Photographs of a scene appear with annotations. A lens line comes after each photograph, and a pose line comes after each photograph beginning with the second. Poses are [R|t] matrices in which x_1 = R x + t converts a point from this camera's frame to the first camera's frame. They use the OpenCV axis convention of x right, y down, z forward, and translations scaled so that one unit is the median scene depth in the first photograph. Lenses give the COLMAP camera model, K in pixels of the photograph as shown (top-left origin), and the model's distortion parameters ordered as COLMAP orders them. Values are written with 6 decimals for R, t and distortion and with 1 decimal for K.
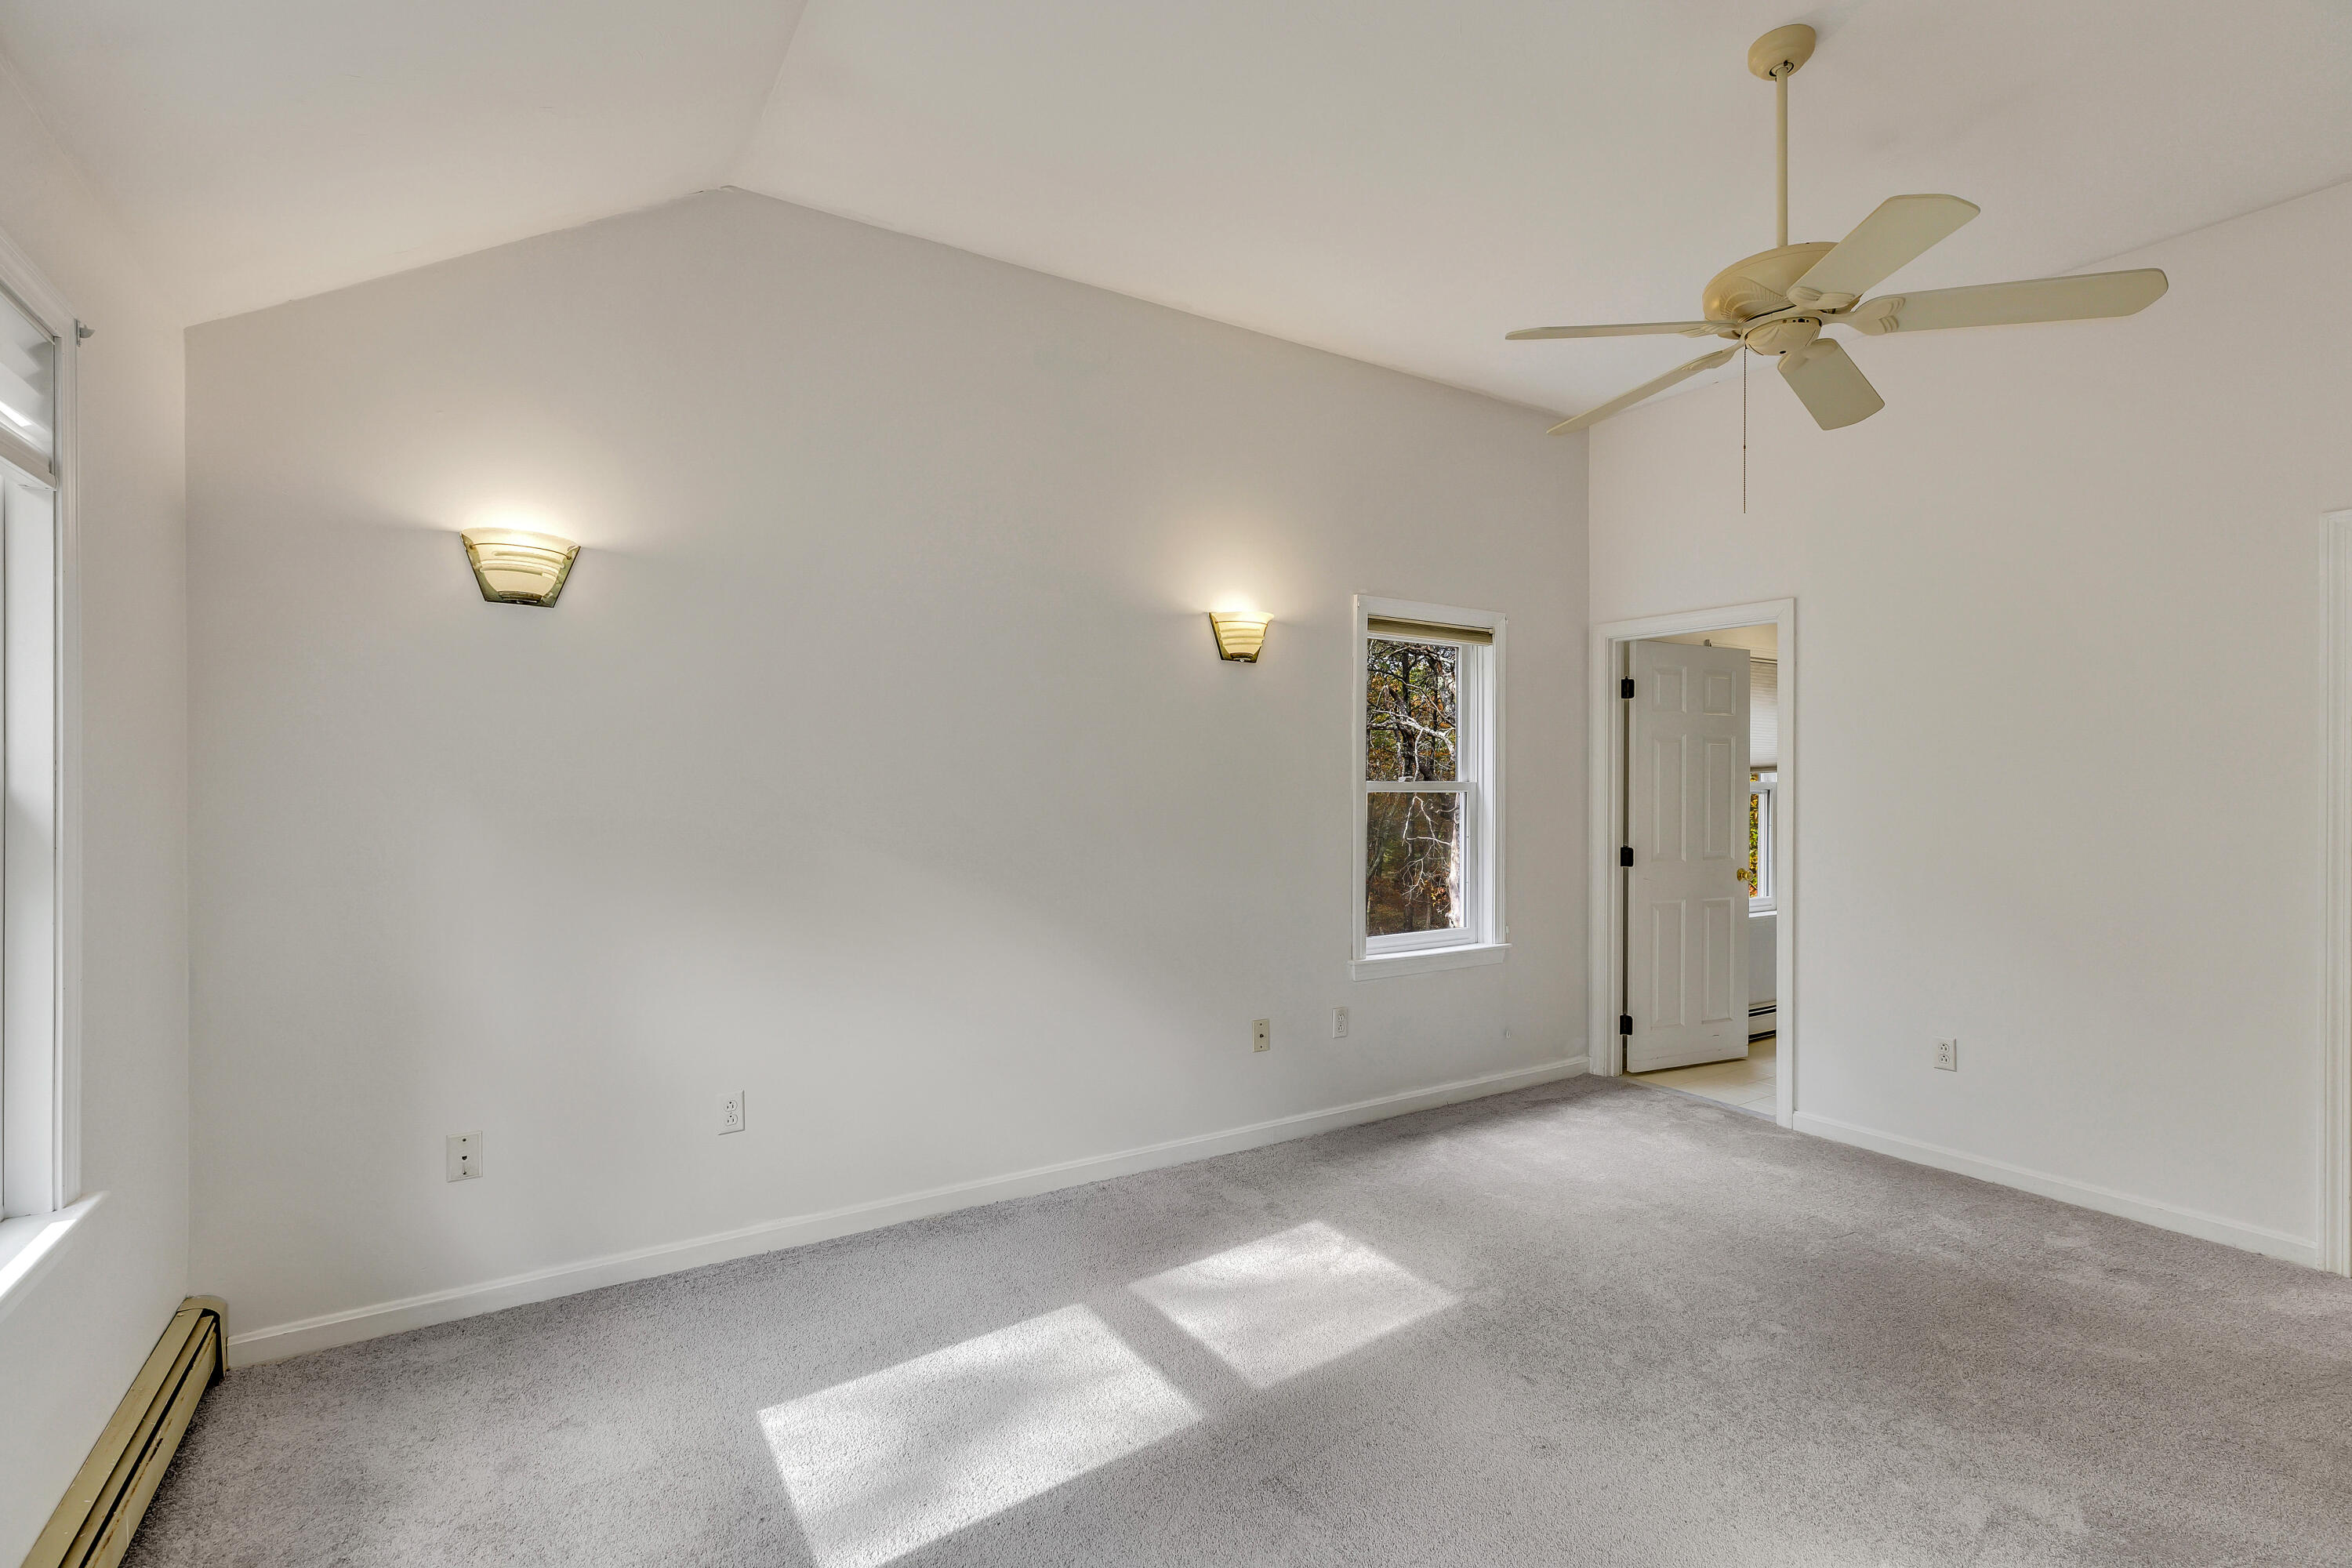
lens RADIAL K [[1086.9, 0, 1175.3], [0, 1086.9, 784.8], [0, 0, 1]] dist [0.001075, 0.000008]
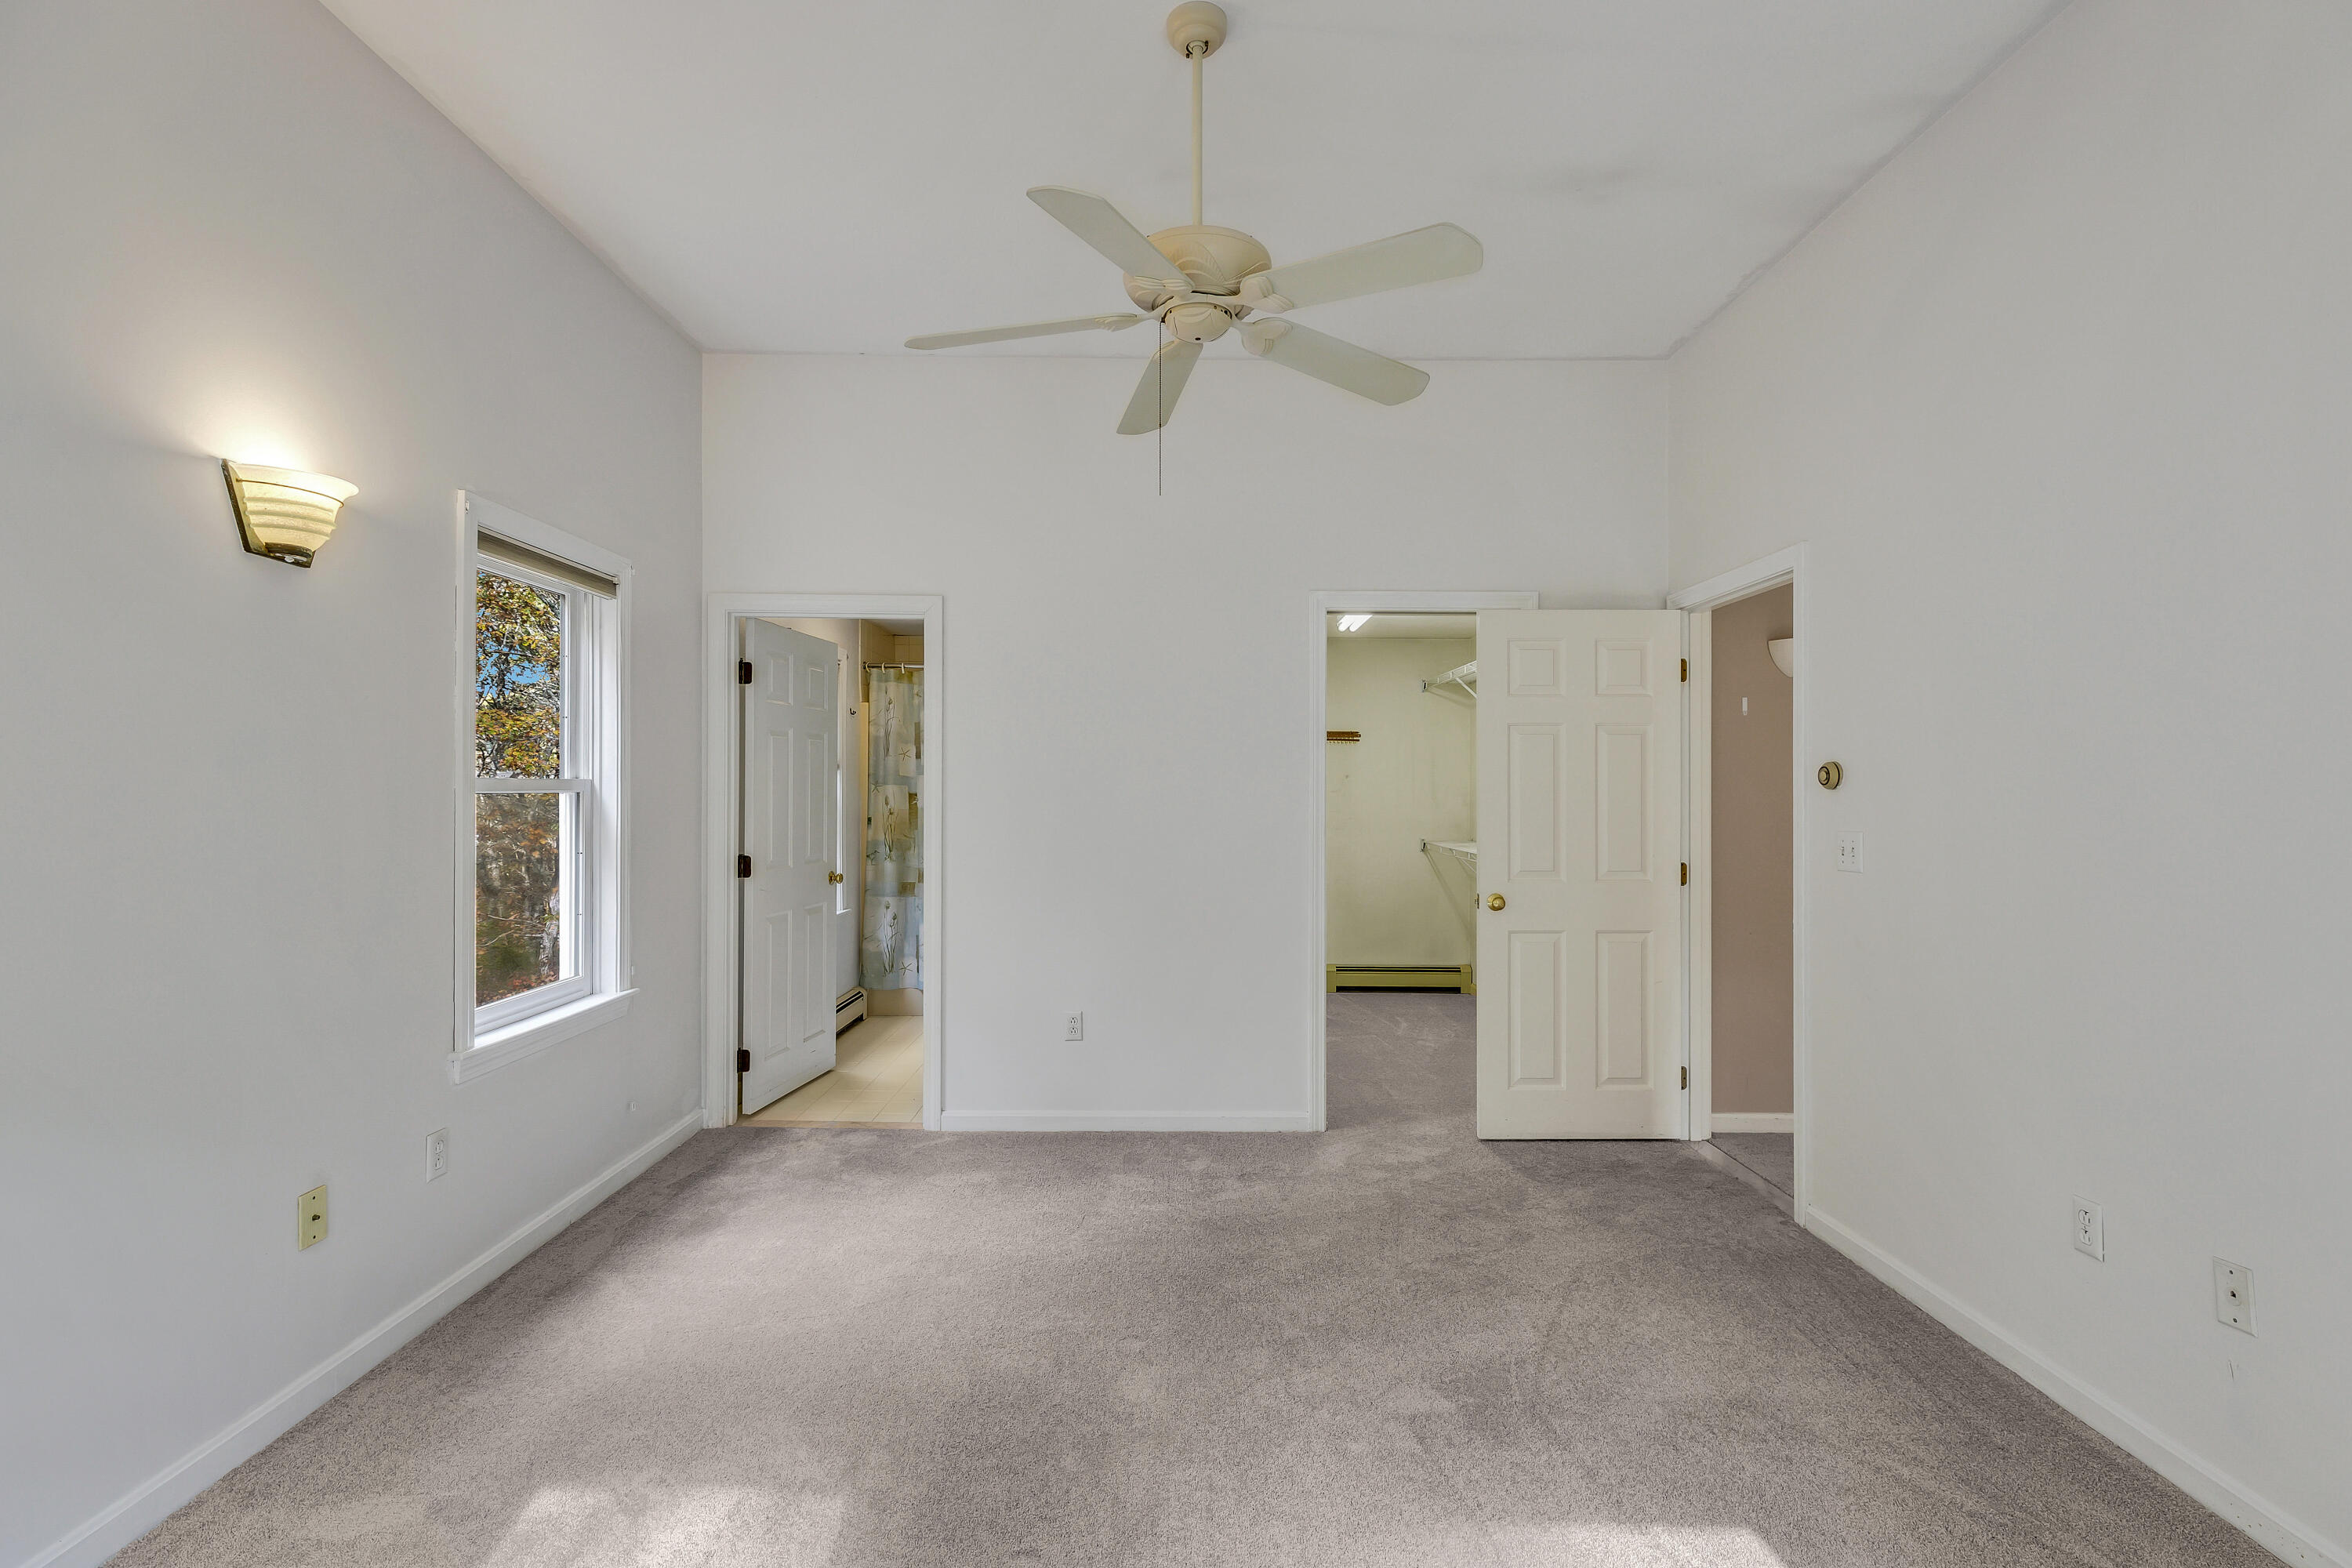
lens RADIAL K [[1086.9, 0, 1183.3], [0, 1086.9, 781.0], [0, 0, 1]] dist [0.001075, 0.000008]
pose [[0.527926, 0.004543, 0.849278, -0.161535], [-0.001680, 0.999989, -0.004305, 0.001502], [-0.849289, 0.000846, 0.527928, 0.293480]]
